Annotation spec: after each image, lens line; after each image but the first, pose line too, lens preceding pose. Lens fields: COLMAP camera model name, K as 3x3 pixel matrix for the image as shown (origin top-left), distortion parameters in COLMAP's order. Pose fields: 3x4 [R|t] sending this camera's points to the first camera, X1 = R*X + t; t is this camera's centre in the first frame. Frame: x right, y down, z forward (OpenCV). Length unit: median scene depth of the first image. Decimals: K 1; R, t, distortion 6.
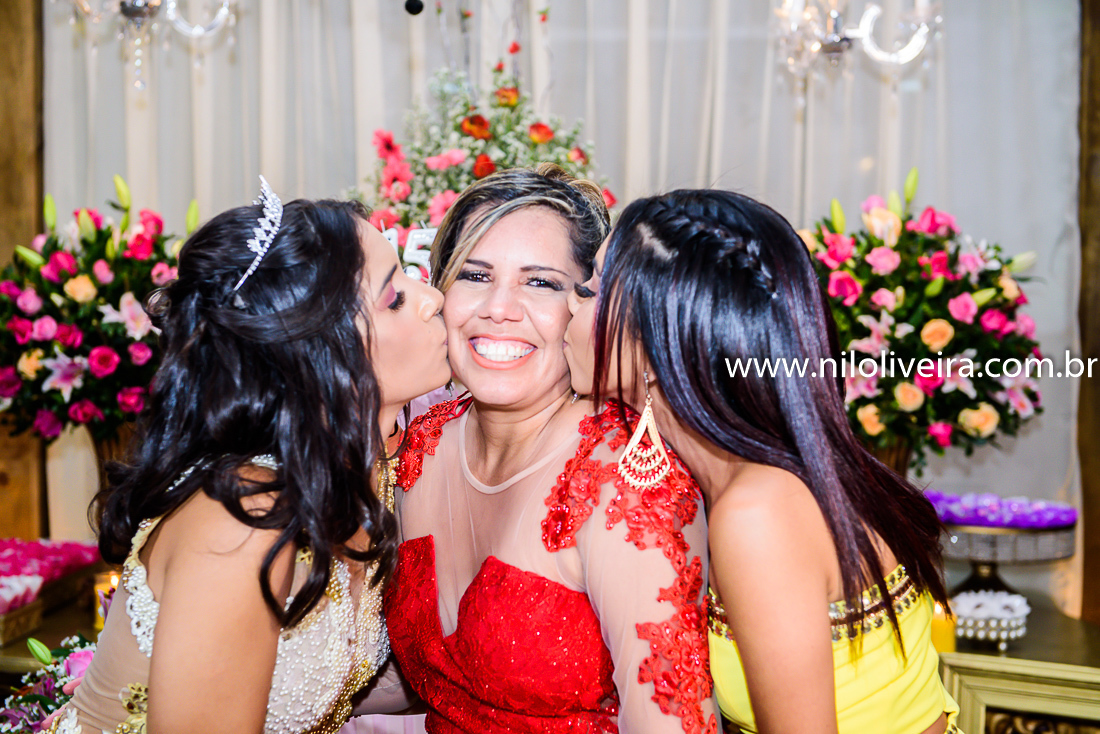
lens RADIAL K [[1826.6, 0, 557.9], [0, 1826.6, 353.5], [0, 0, 1]] dist [0.122702, 0.000000]
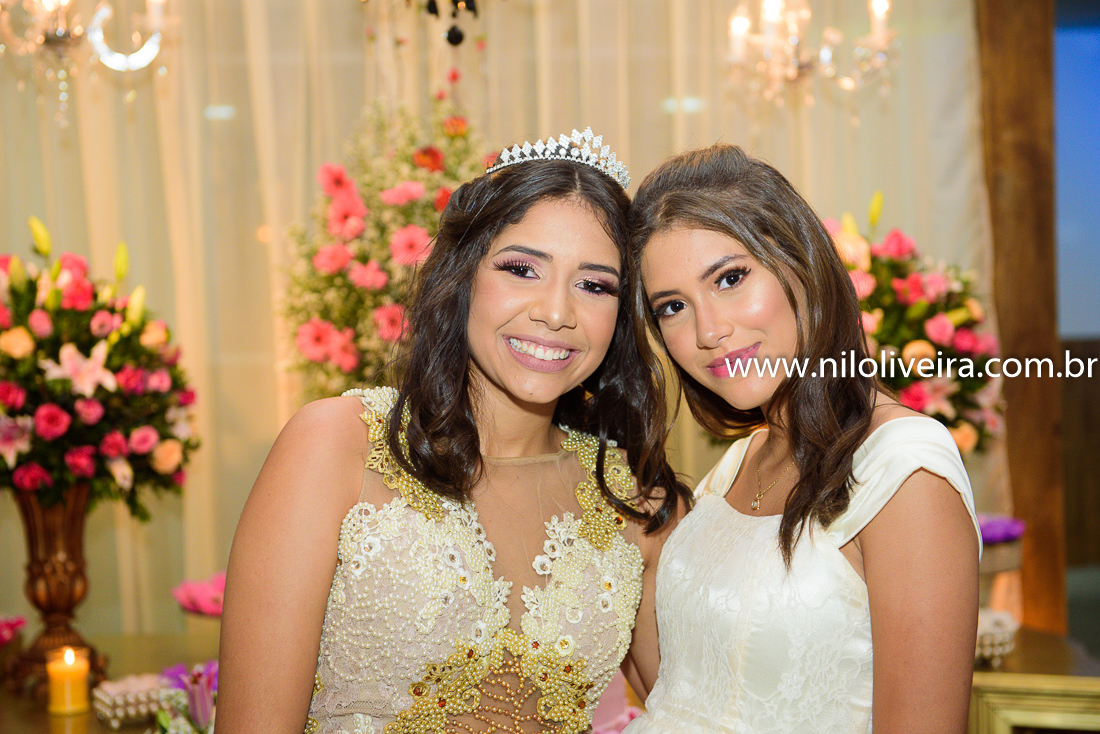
lens RADIAL K [[1826.6, 0, 551.9], [0, 1826.6, 364.9], [0, 0, 1]] dist [0.122702, 0.000000]
pose [[0.982174, -0.040294, 0.183605, -0.168044], [0.041283, 0.999146, -0.001562, -0.011943], [-0.183385, 0.009114, 0.982999, 0.046367]]
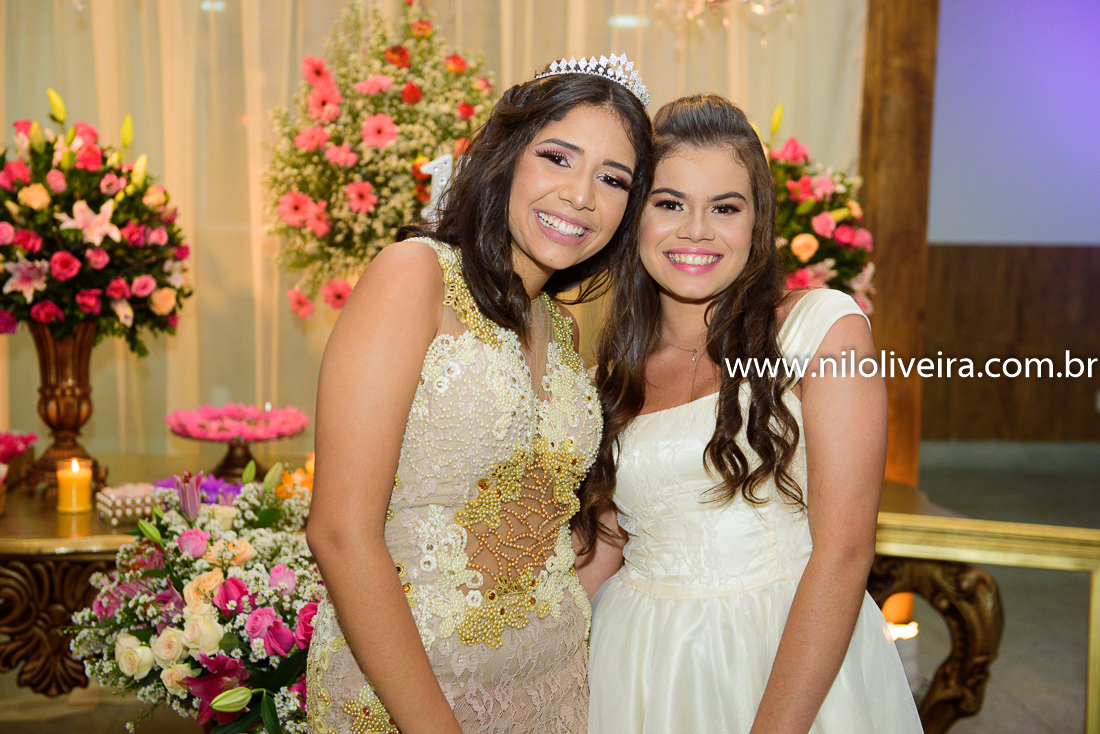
lens RADIAL K [[1635.7, 0, 557.7], [0, 1635.7, 369.2], [0, 0, 1]] dist [0.130352, 0.000000]
pose [[0.976698, -0.009839, 0.214393, -0.172201], [-0.005554, 0.997455, 0.071076, -0.005575], [-0.214547, -0.070610, 0.974158, -0.010878]]
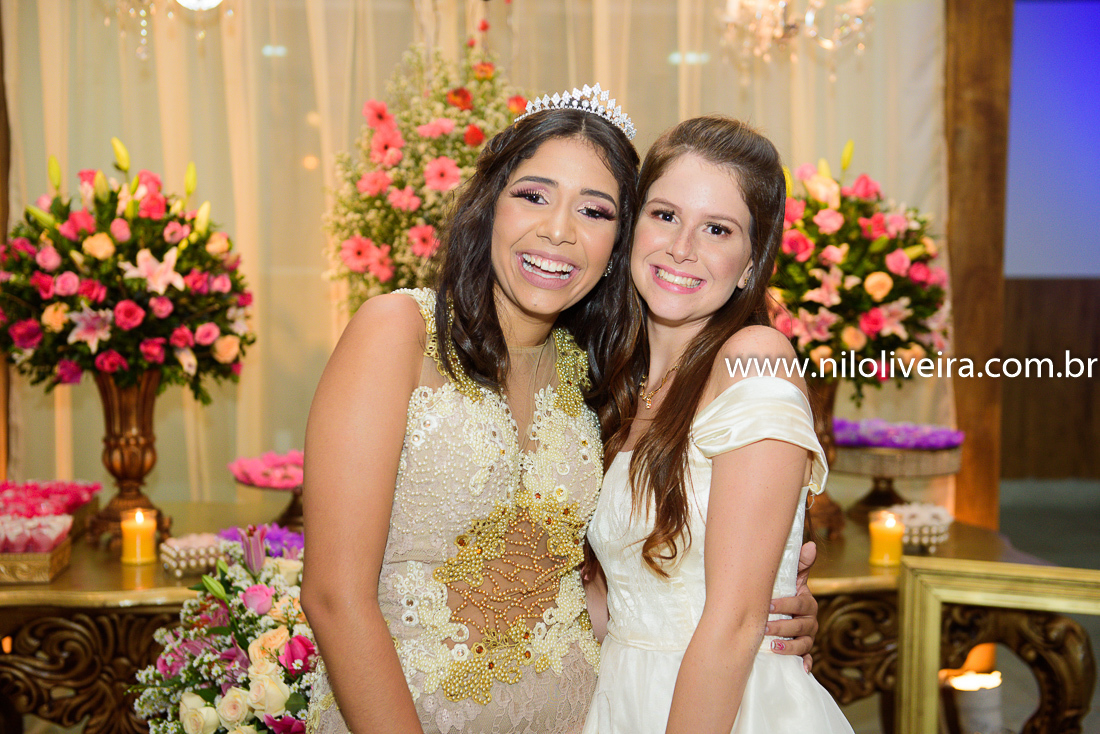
lens RADIAL K [[1635.7, 0, 552.0], [0, 1635.7, 369.2], [0, 0, 1]] dist [0.130352, 0.000000]
pose [[0.984275, -0.015144, 0.175994, -0.172764], [0.006793, 0.998826, 0.047960, -0.008267], [-0.176513, -0.046010, 0.983222, 0.010483]]
